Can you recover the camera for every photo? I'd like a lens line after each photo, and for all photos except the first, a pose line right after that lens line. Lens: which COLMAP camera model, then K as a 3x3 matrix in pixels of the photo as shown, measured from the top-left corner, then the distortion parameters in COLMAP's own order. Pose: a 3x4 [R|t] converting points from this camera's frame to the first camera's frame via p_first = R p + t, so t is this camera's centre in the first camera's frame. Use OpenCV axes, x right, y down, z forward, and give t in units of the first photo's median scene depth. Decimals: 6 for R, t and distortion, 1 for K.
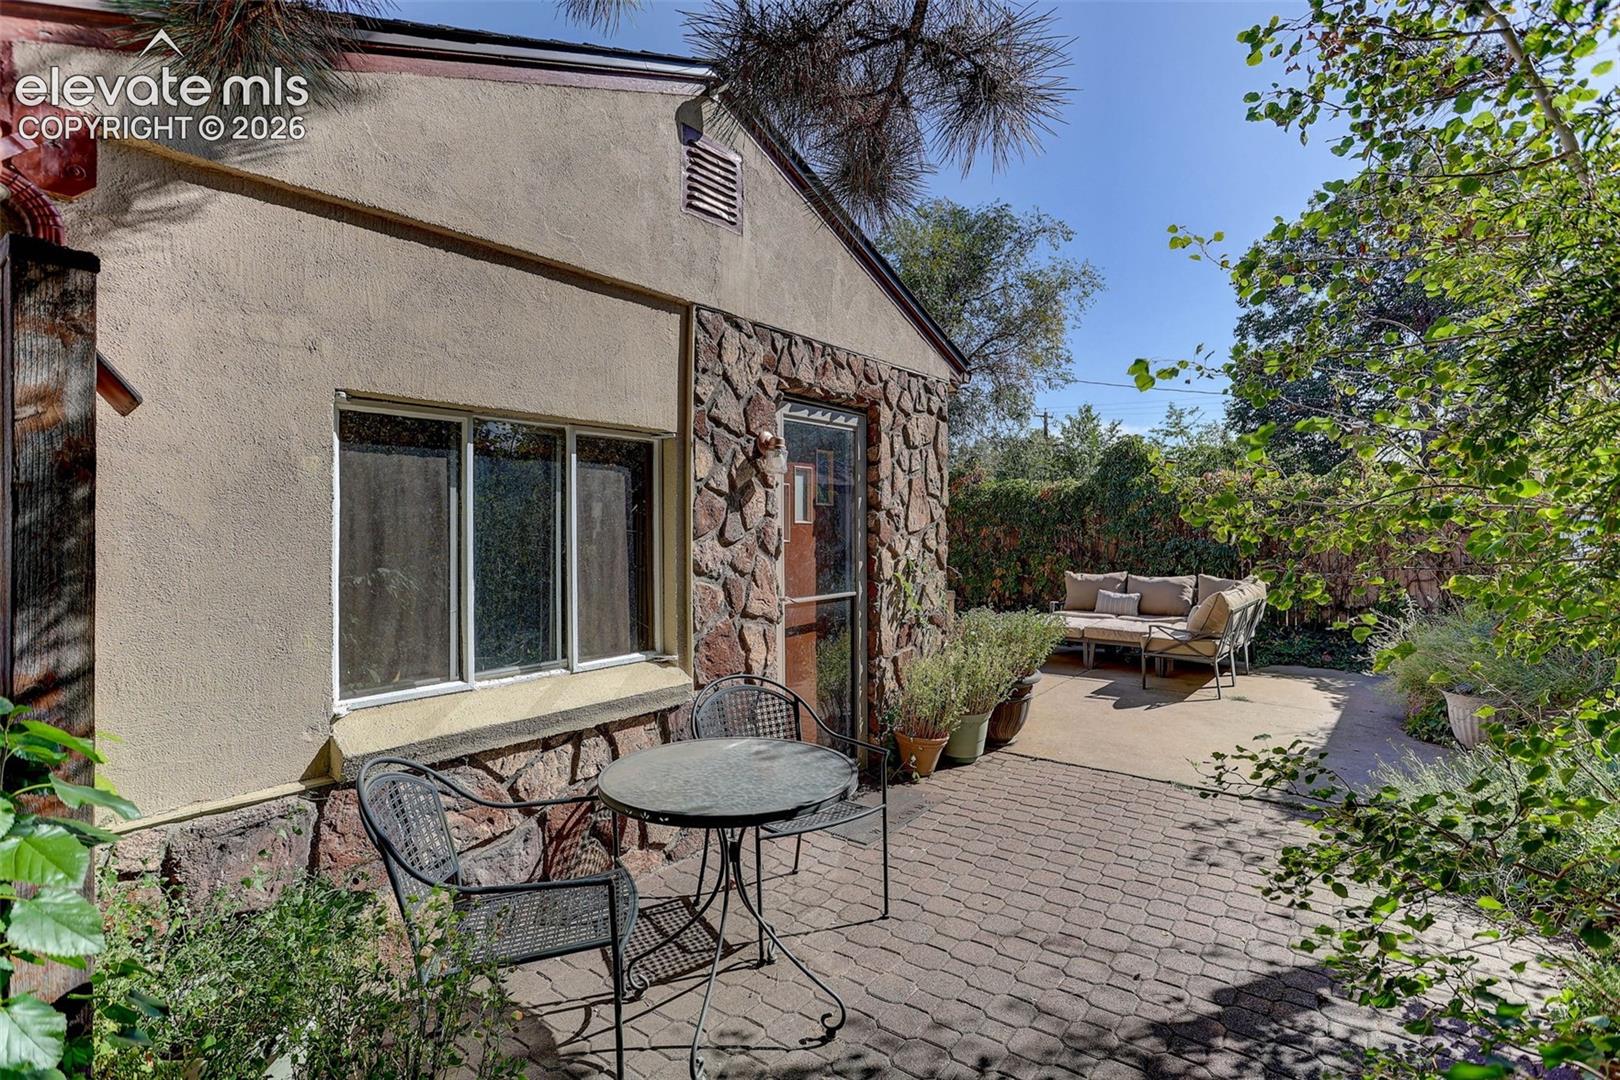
lens RADIAL K [[848.0, 0, 808.8], [0, 848.0, 524.4], [0, 0, 1]] dist [-0.034483, 0.038895]
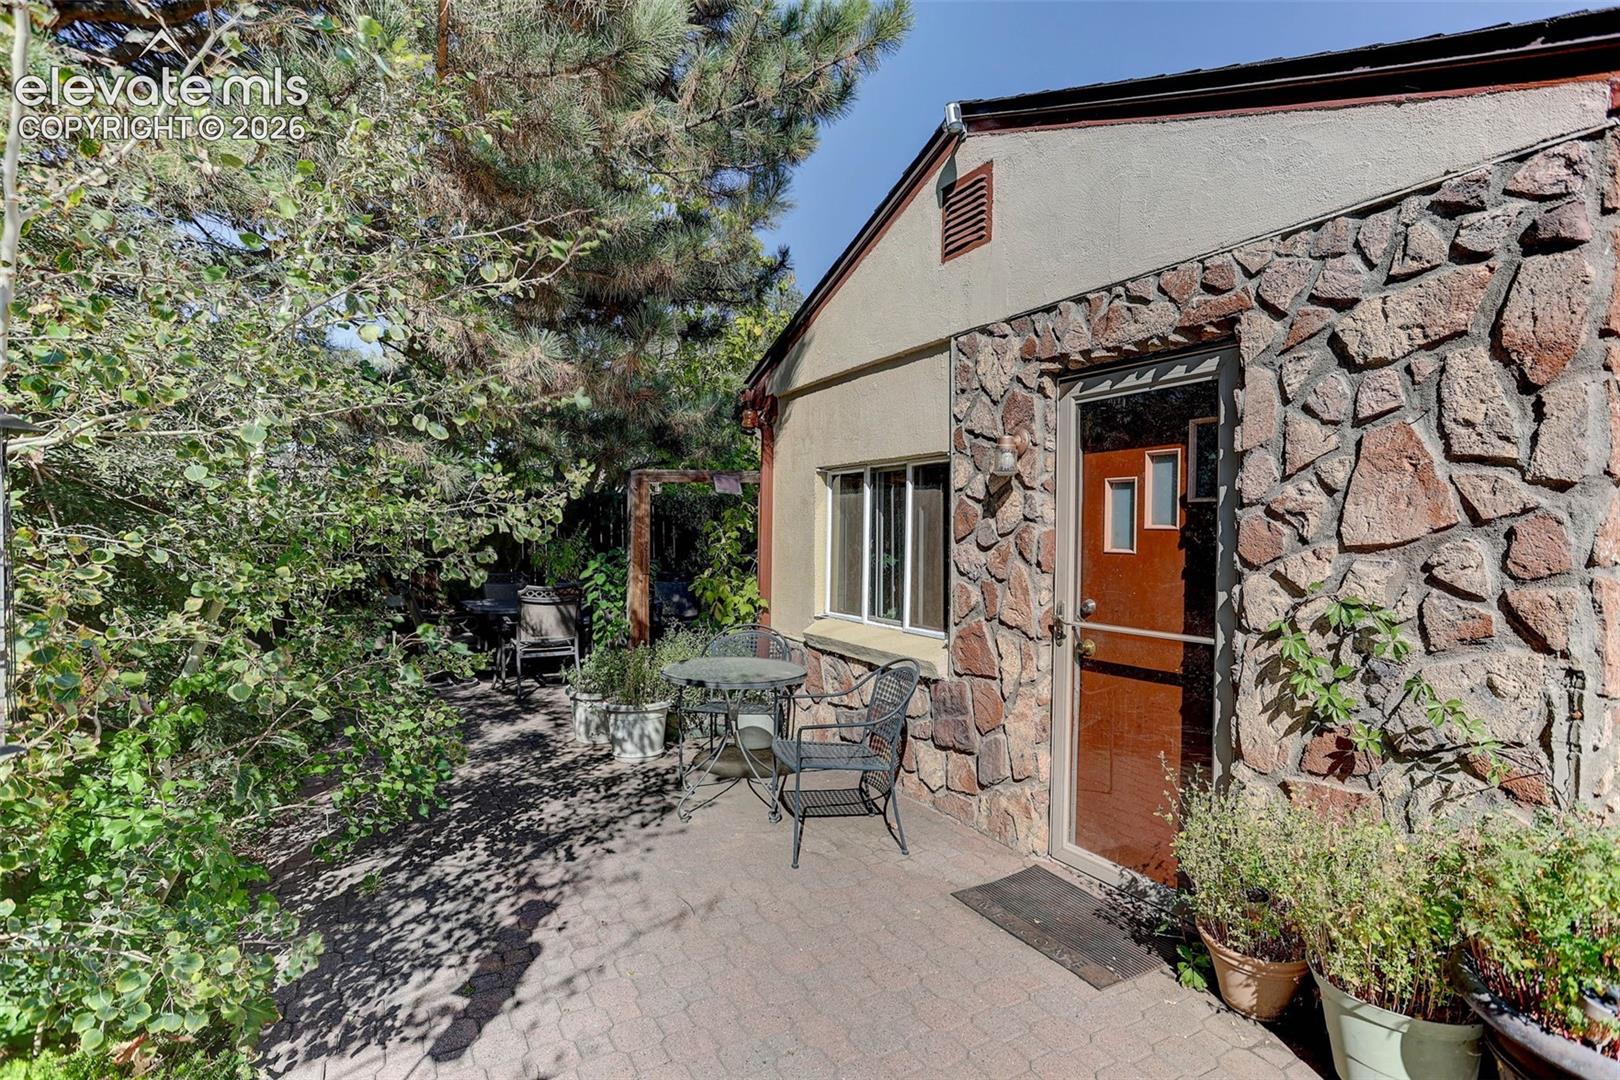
lens RADIAL K [[848.0, 0, 808.8], [0, 848.0, 524.4], [0, 0, 1]] dist [-0.034483, 0.038895]
pose [[-0.452096, 0.001665, -0.891968, 0.879458], [0.006430, 0.999978, -0.001392, -0.006408], [0.891946, -0.006365, -0.452097, 1.214639]]
